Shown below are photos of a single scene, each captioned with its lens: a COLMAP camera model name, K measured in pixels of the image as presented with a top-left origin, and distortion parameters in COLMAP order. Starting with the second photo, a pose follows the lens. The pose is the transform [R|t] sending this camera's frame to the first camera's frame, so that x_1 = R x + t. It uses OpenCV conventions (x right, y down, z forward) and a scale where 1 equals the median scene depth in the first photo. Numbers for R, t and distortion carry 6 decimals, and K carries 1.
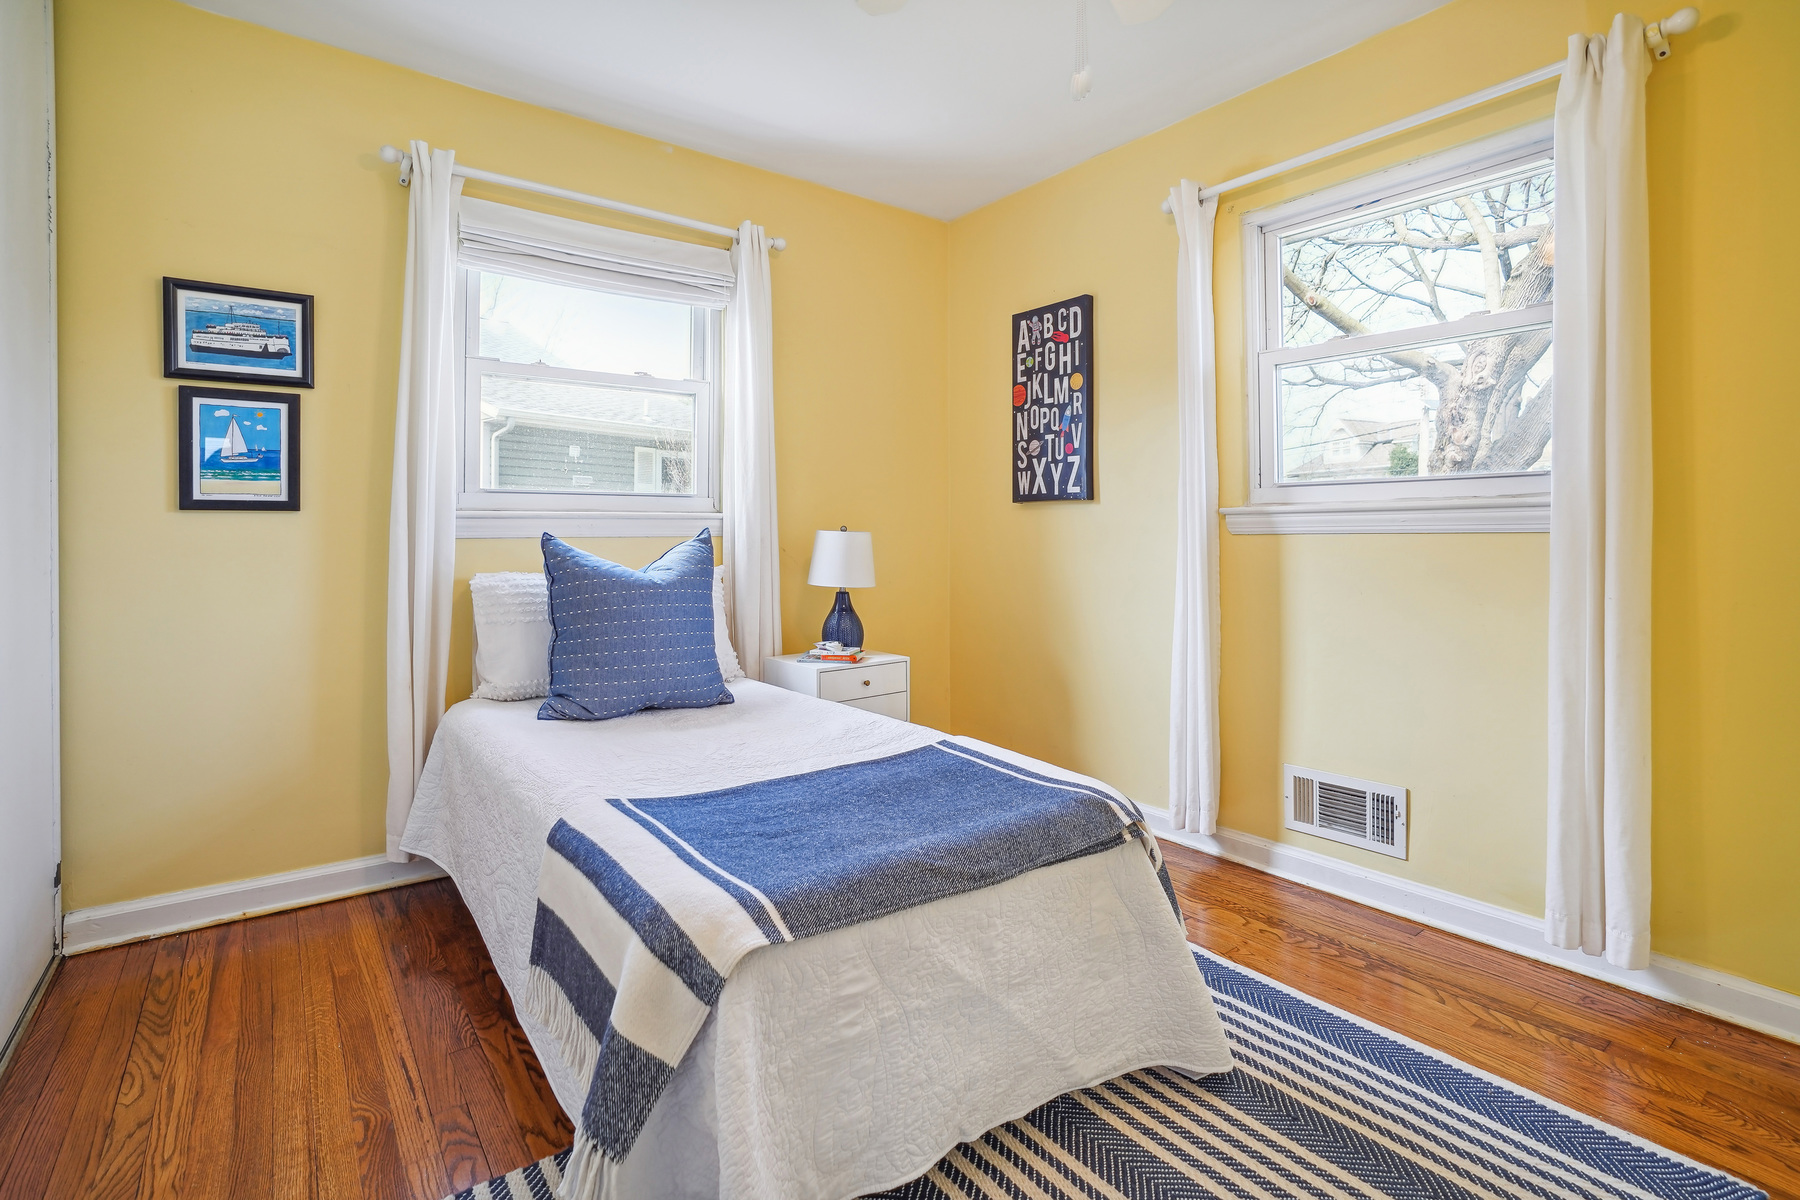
lens RADIAL K [[834.8, 0, 894.8], [0, 834.8, 591.8], [0, 0, 1]] dist [-0.064810, 0.029804]
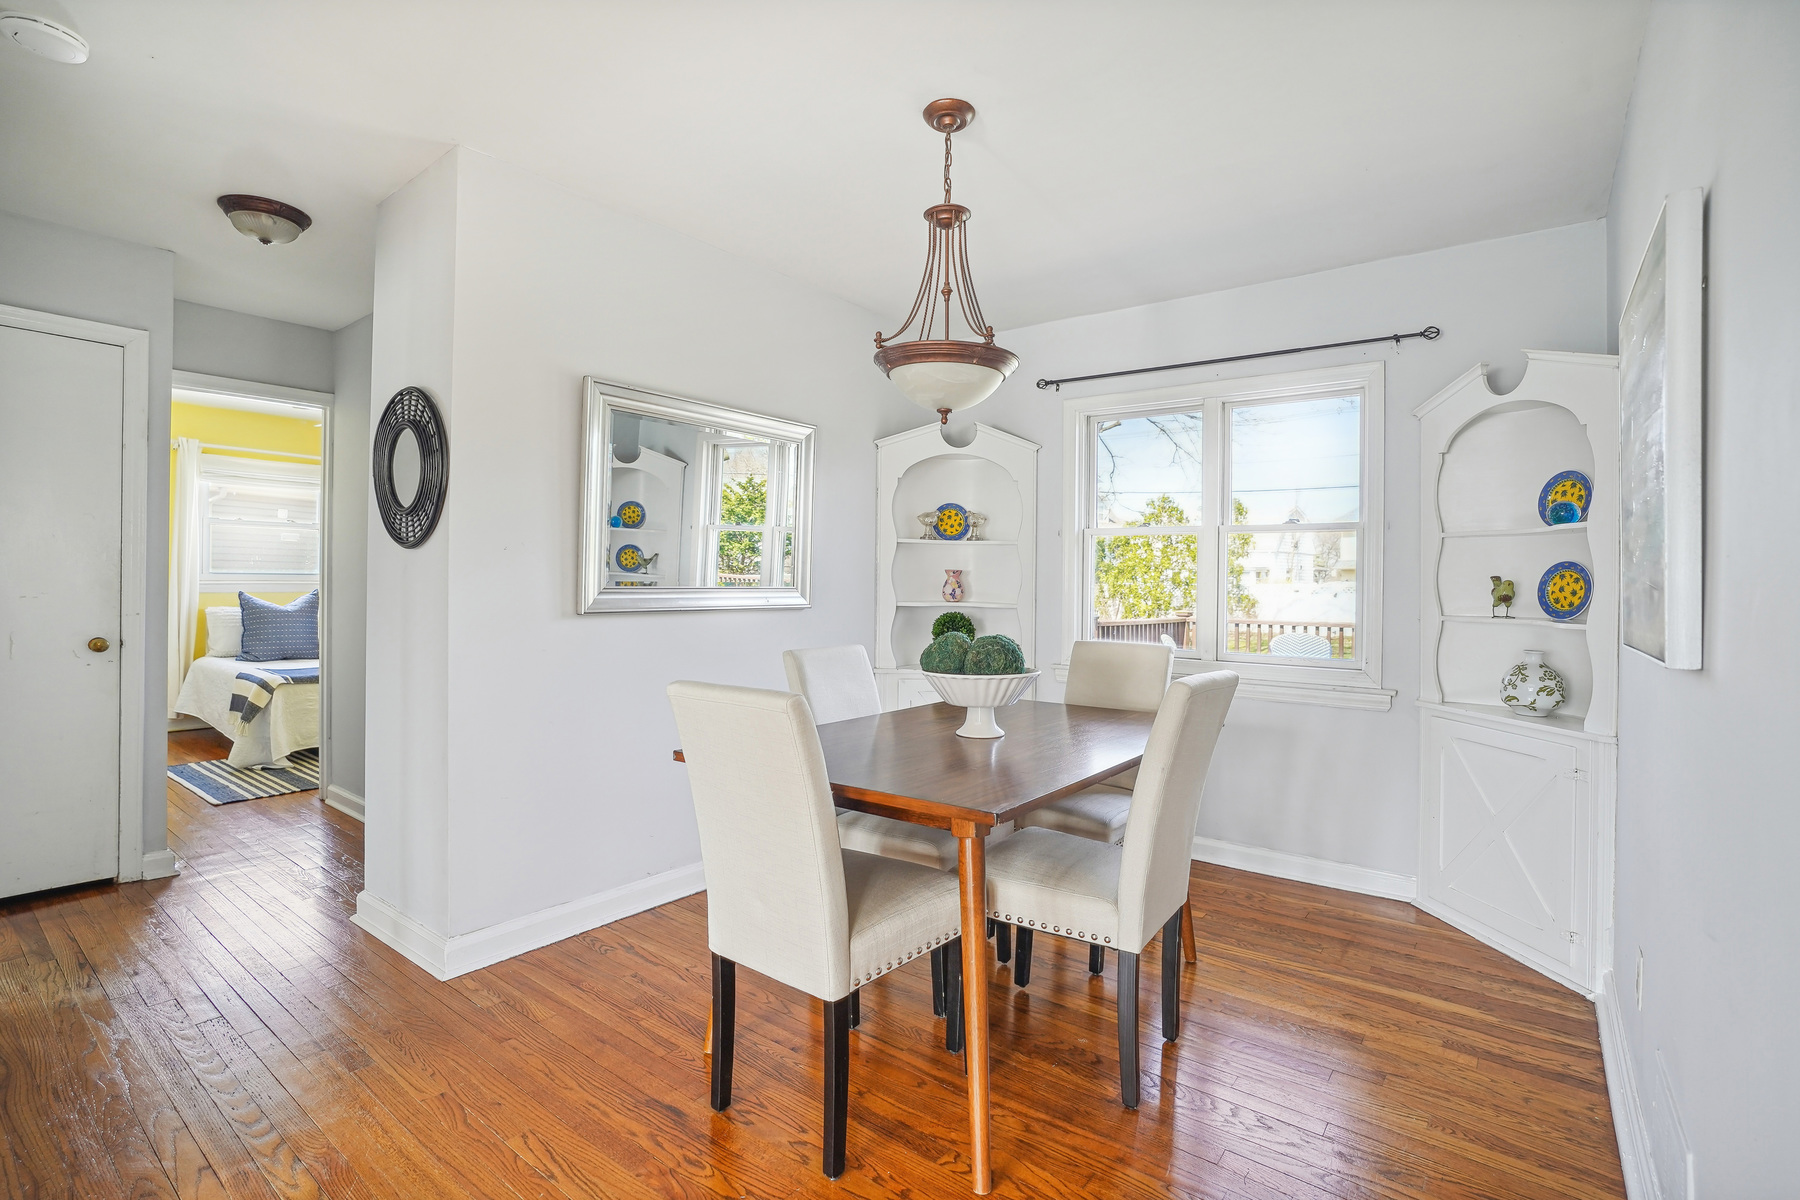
lens RADIAL K [[834.8, 0, 894.8], [0, 834.8, 591.8], [0, 0, 1]] dist [-0.064810, 0.029804]
pose [[0.966178, -0.006151, 0.257804, 0.910894], [0.015993, 0.999220, -0.036096, 0.055399], [-0.257381, 0.038998, 0.965523, -1.992335]]
